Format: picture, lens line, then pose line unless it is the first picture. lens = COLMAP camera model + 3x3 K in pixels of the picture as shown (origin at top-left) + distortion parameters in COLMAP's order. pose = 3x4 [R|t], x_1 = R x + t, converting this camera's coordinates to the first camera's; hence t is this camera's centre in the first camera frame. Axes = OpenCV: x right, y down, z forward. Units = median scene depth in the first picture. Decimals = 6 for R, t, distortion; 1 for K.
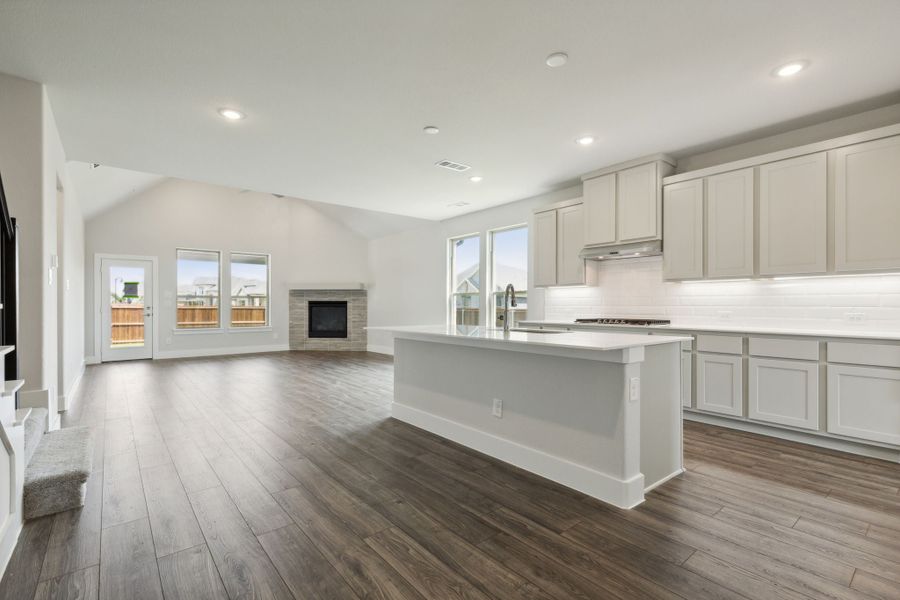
lens RADIAL K [[411.5, 0, 451.5], [0, 411.5, 305.3], [0, 0, 1]] dist [0.010795, -0.002310]
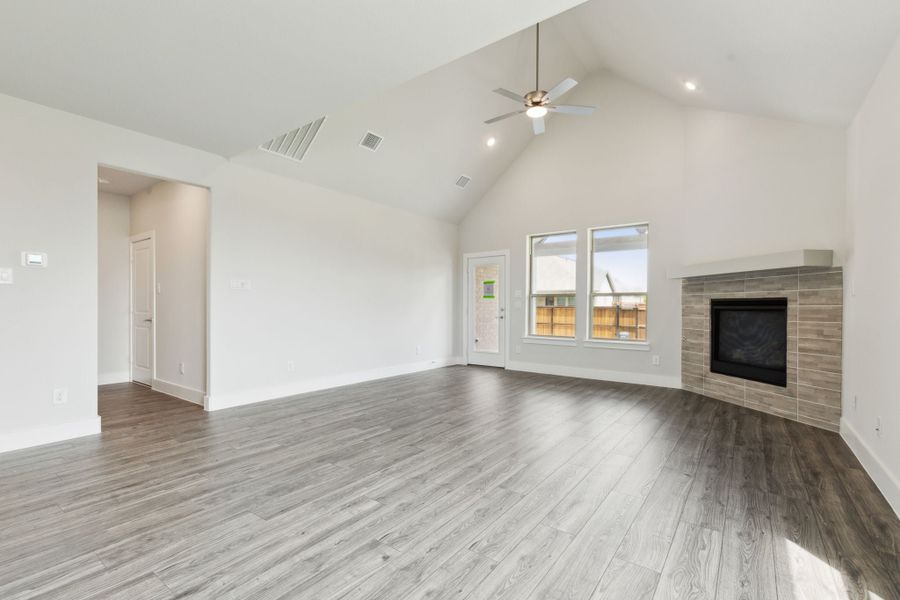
lens RADIAL K [[411.5, 0, 447.6], [0, 411.5, 304.1], [0, 0, 1]] dist [0.010795, -0.002310]
pose [[0.238743, -0.002954, -0.971078, 0.068381], [-0.005483, 0.999975, -0.004389, -0.000577], [0.971067, 0.006372, 0.238721, 0.579366]]
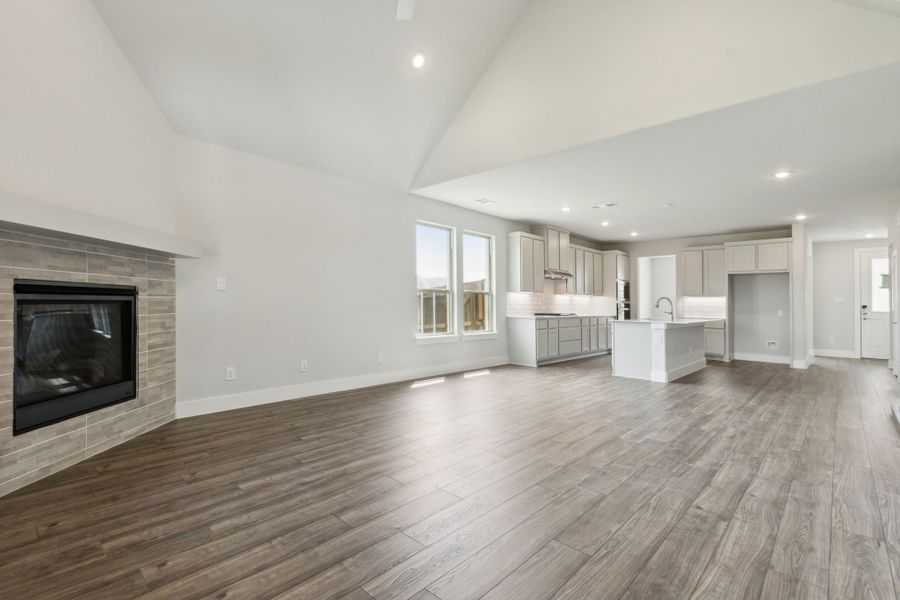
lens RADIAL K [[411.5, 0, 447.8], [0, 411.5, 290.9], [0, 0, 1]] dist [0.010795, -0.002310]
pose [[-0.118209, 0.030987, 0.992505, -0.624873], [-0.013156, 0.999376, -0.032769, 0.000530], [-0.992902, -0.016931, -0.117728, 0.801969]]
